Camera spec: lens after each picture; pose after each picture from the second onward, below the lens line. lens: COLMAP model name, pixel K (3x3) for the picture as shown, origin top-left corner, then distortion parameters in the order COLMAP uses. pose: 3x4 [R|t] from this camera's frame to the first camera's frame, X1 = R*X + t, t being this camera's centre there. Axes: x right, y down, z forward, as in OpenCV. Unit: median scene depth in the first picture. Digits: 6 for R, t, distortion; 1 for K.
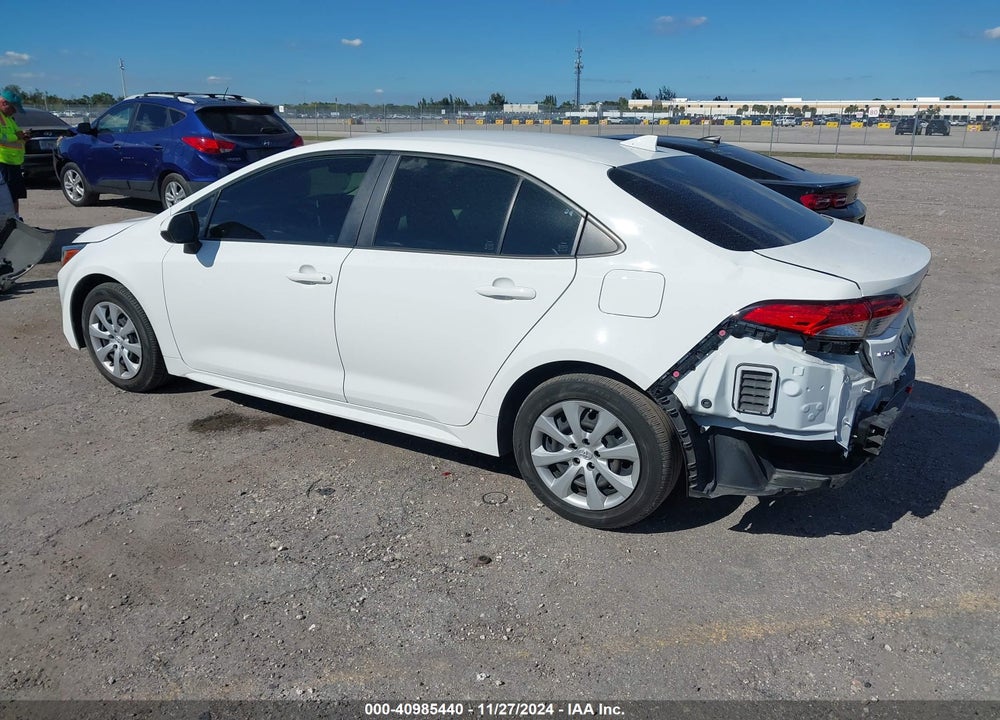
lens RADIAL K [[808.7, 0, 505.3], [0, 808.7, 344.3], [0, 0, 1]] dist [0.028114, -0.039795]
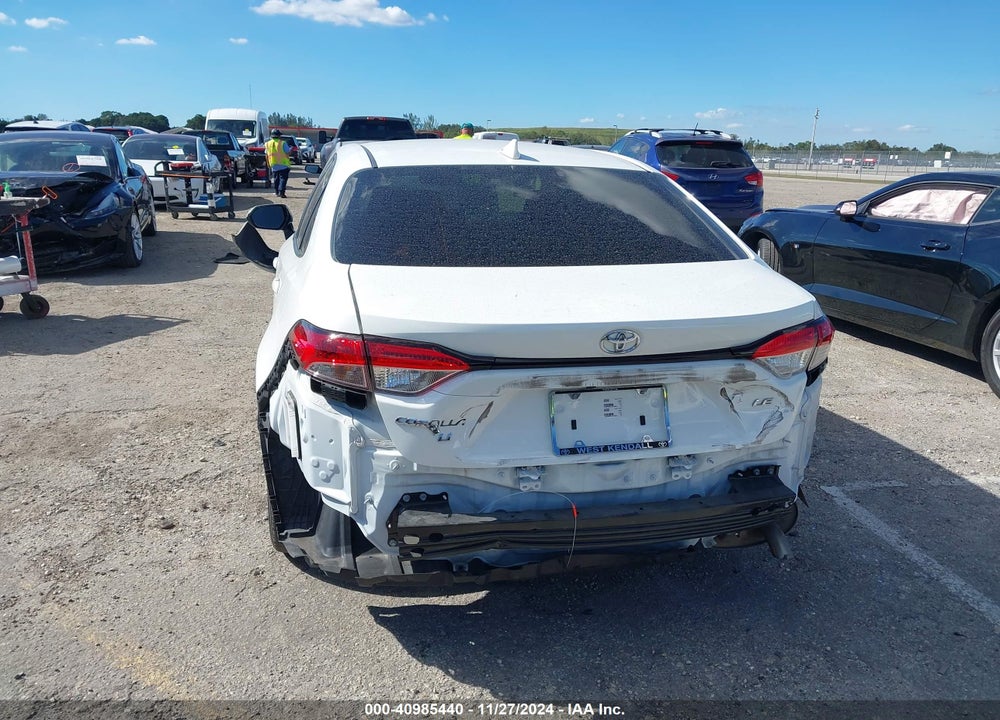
lens RADIAL K [[808.7, 0, 497.5], [0, 808.7, 342.7], [0, 0, 1]] dist [0.028114, -0.039795]
pose [[0.685770, 0.172149, -0.707166, 0.626156], [-0.212339, 0.976677, 0.031842, -0.059314], [0.696155, 0.128323, 0.706330, 0.334393]]
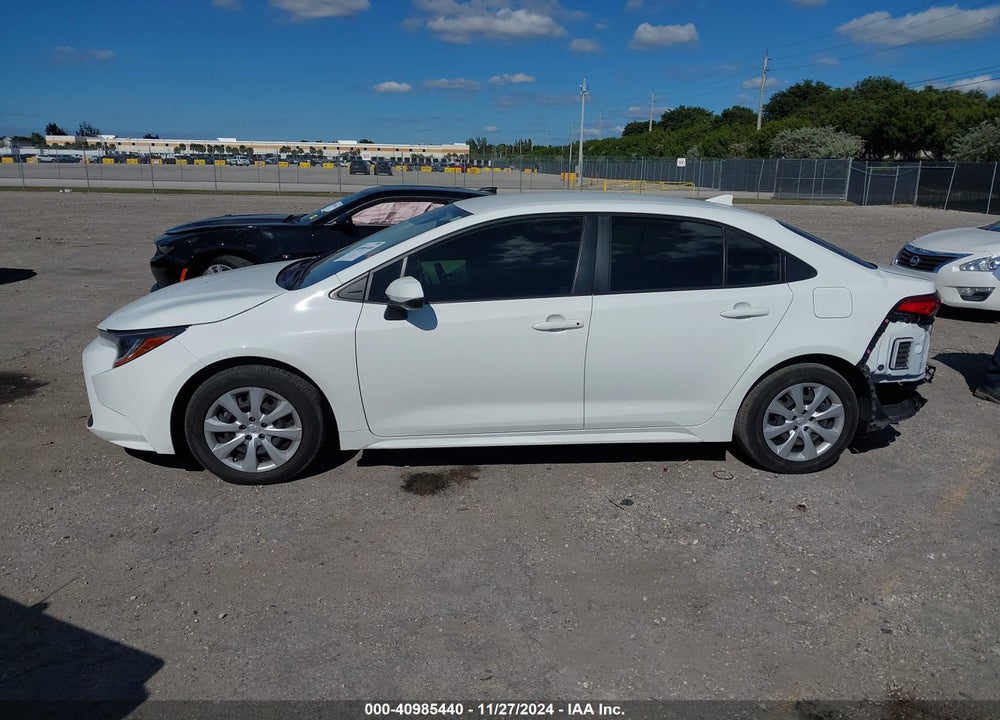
lens RADIAL K [[808.7, 0, 486.5], [0, 808.7, 348.0], [0, 0, 1]] dist [0.028114, -0.039795]
pose [[0.789855, -0.134020, 0.598471, -0.792409], [0.157644, 0.987410, 0.013061, -0.064445], [-0.592686, 0.084029, 0.801038, 0.129458]]
